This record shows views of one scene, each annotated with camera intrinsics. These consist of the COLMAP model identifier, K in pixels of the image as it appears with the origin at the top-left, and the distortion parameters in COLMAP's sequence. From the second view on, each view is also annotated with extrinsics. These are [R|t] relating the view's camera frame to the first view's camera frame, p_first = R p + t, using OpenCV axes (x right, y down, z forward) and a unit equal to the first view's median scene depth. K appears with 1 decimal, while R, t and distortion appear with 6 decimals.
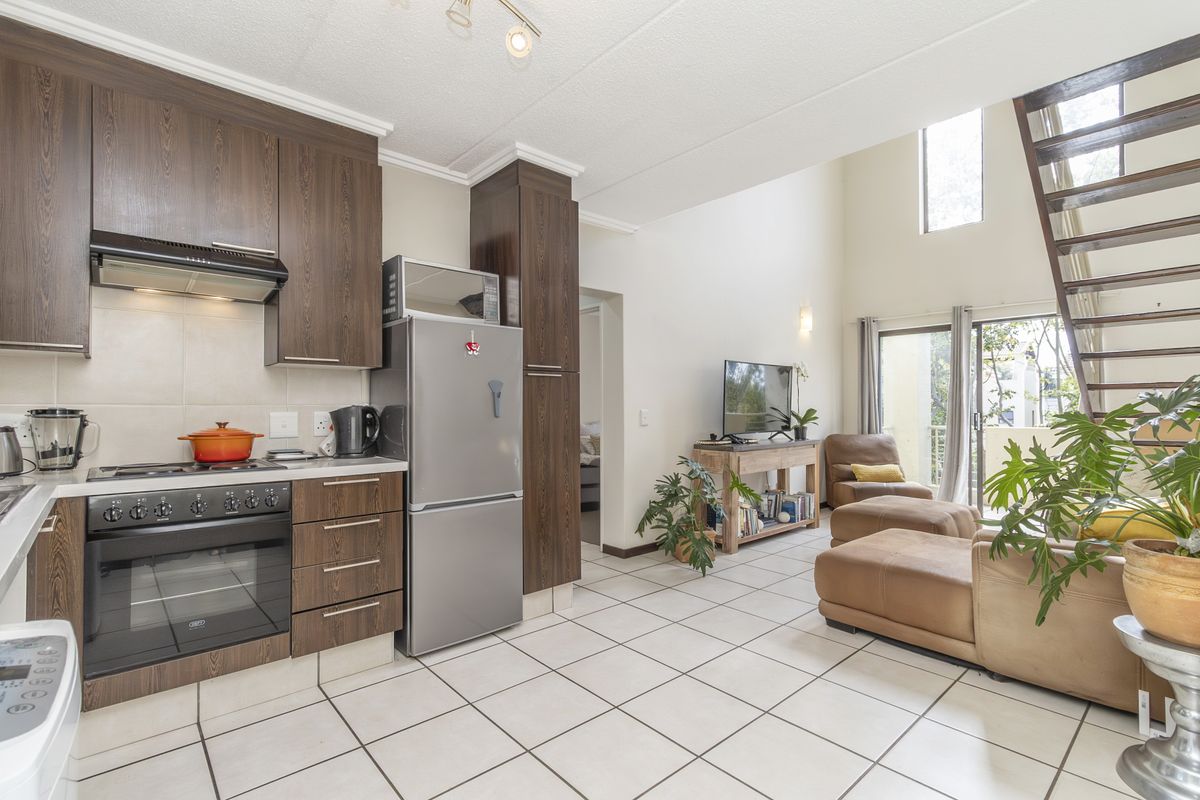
lens RADIAL K [[551.6, 0, 607.2], [0, 551.6, 402.9], [0, 0, 1]] dist [0.000254, 0.000406]
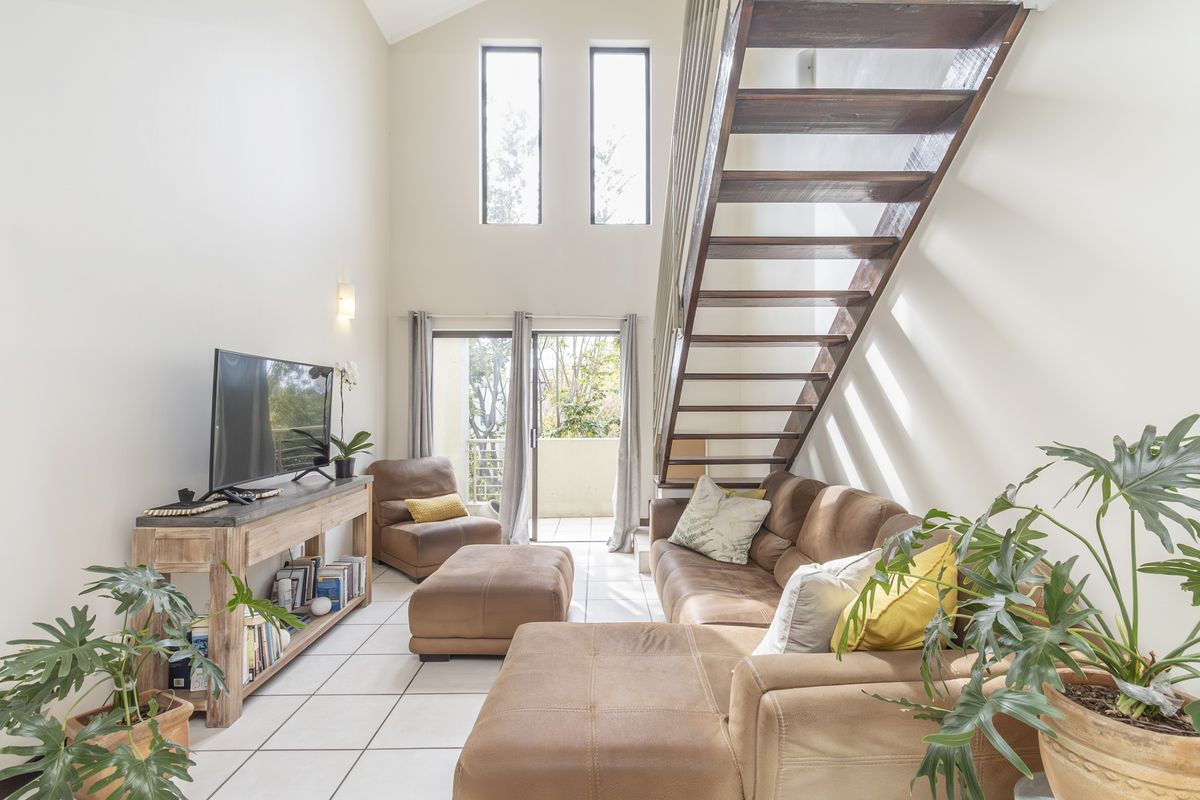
lens RADIAL K [[551.6, 0, 607.2], [0, 551.6, 402.9], [0, 0, 1]] dist [0.000254, 0.000406]
pose [[0.653961, 0.010390, 0.756457, 0.052282], [-0.007089, 0.999946, -0.007606, -0.021431], [-0.756495, -0.000389, 0.653999, 0.325117]]
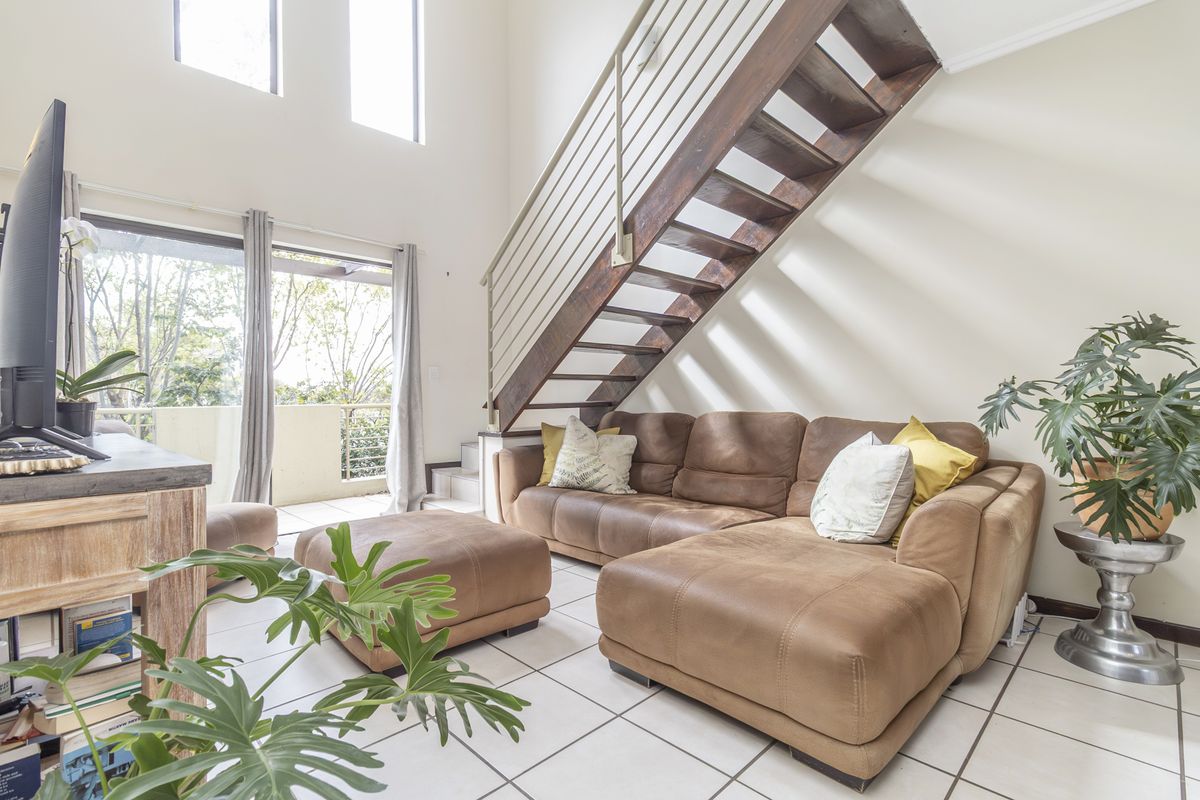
lens RADIAL K [[551.6, 0, 607.2], [0, 551.6, 402.9], [0, 0, 1]] dist [0.000254, 0.000406]
pose [[-0.049281, -0.008482, 0.998749, -0.017769], [0.009322, 0.999916, 0.008952, 0.043590], [-0.998741, 0.009751, -0.049198, 0.684970]]
